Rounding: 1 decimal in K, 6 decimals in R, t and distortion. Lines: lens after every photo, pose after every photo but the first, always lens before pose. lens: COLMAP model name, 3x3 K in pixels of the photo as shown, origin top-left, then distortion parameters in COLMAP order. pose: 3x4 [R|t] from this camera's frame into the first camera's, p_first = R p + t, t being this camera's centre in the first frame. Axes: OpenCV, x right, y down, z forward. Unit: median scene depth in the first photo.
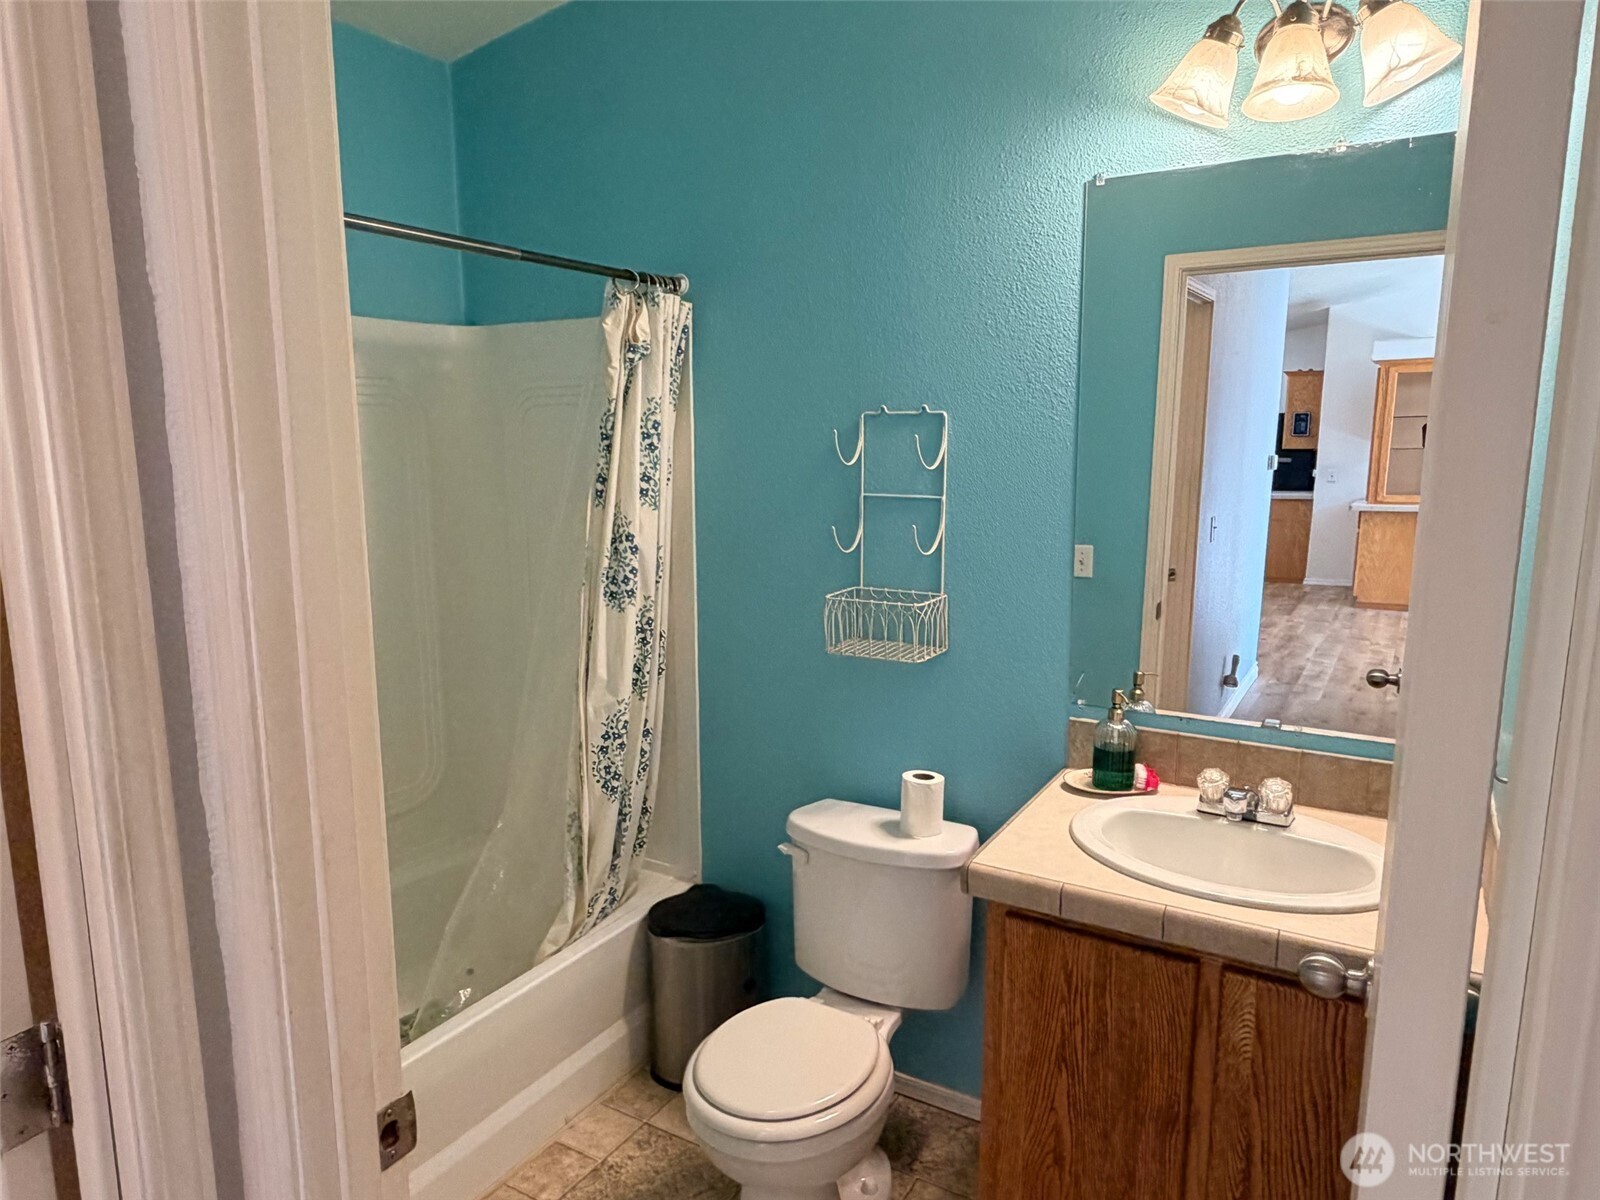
lens RADIAL K [[1010.5, 0, 800.0], [0, 1010.5, 600.0], [0, 0, 1]] dist [0.001666, -0.003208]
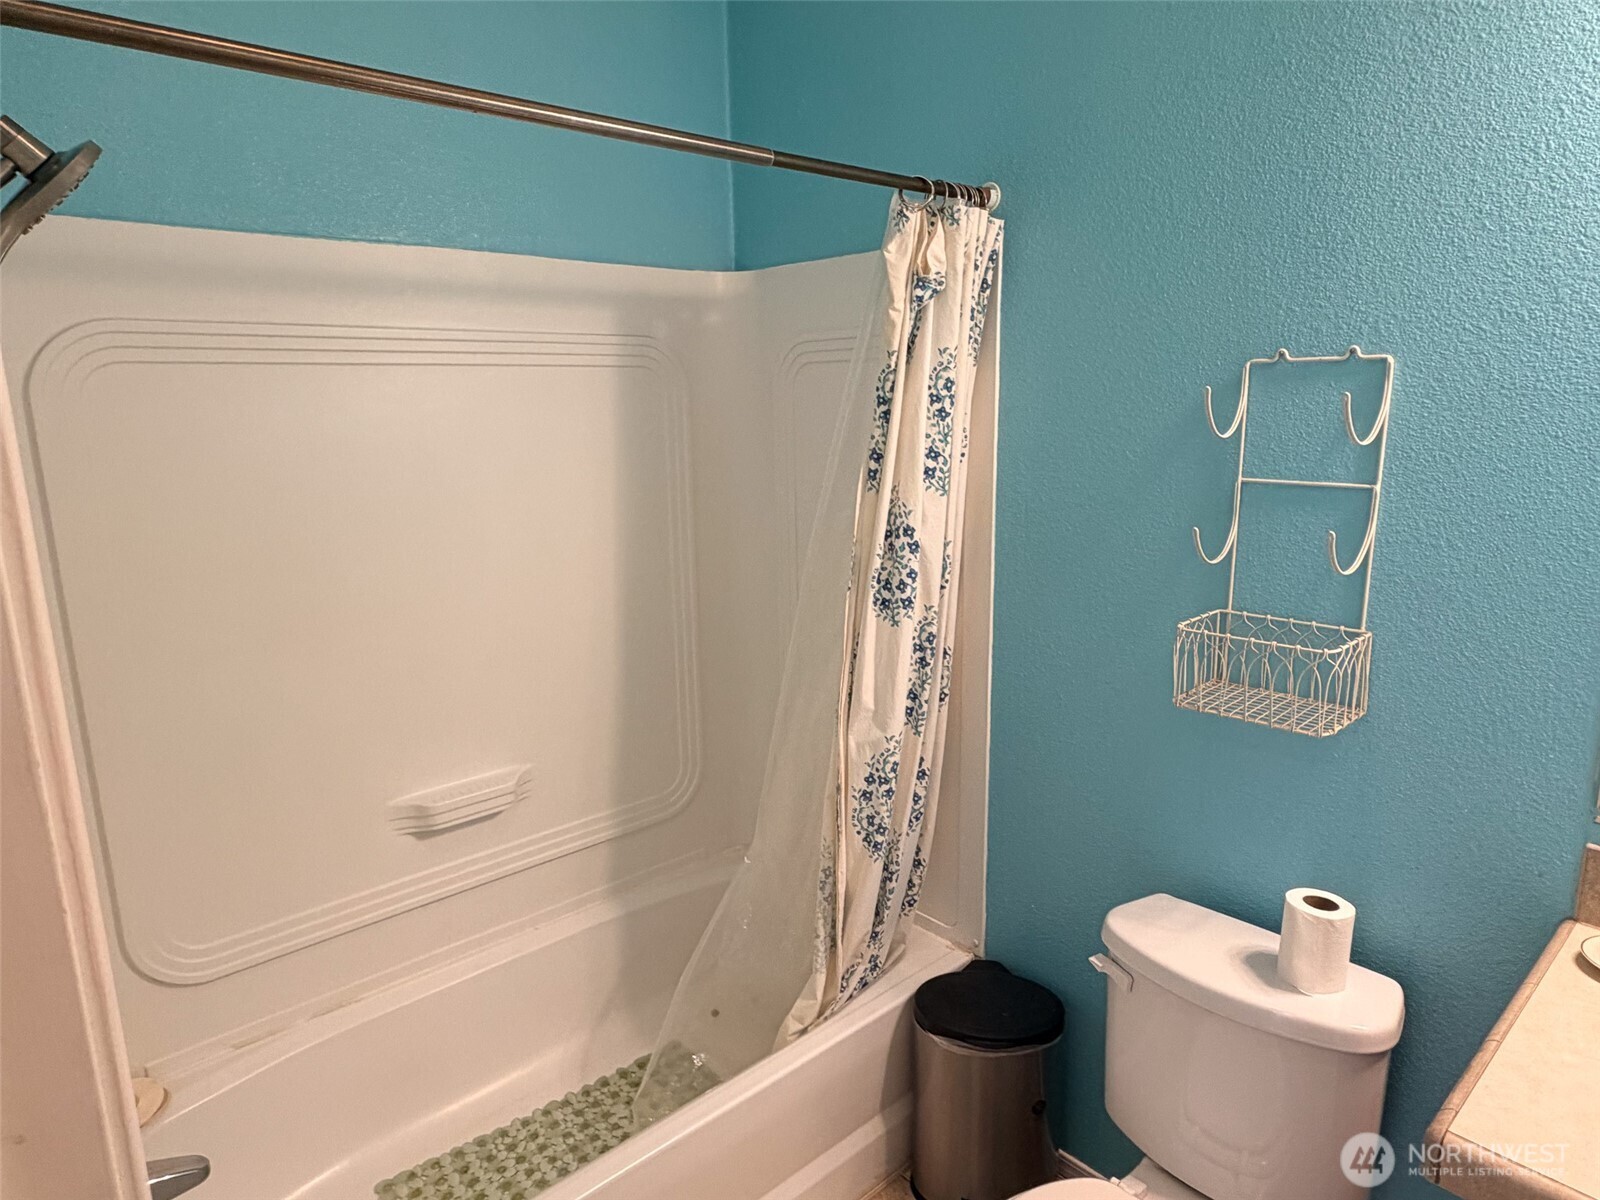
lens RADIAL K [[978.3, 0, 797.1], [0, 978.3, 602.8], [0, 0, 1]] dist [0.002379, -0.001455]
pose [[0.954004, 0.048049, -0.295917, -0.024992], [-0.033343, 0.997954, 0.054545, -0.044527], [0.297933, -0.042170, 0.953655, 0.252147]]
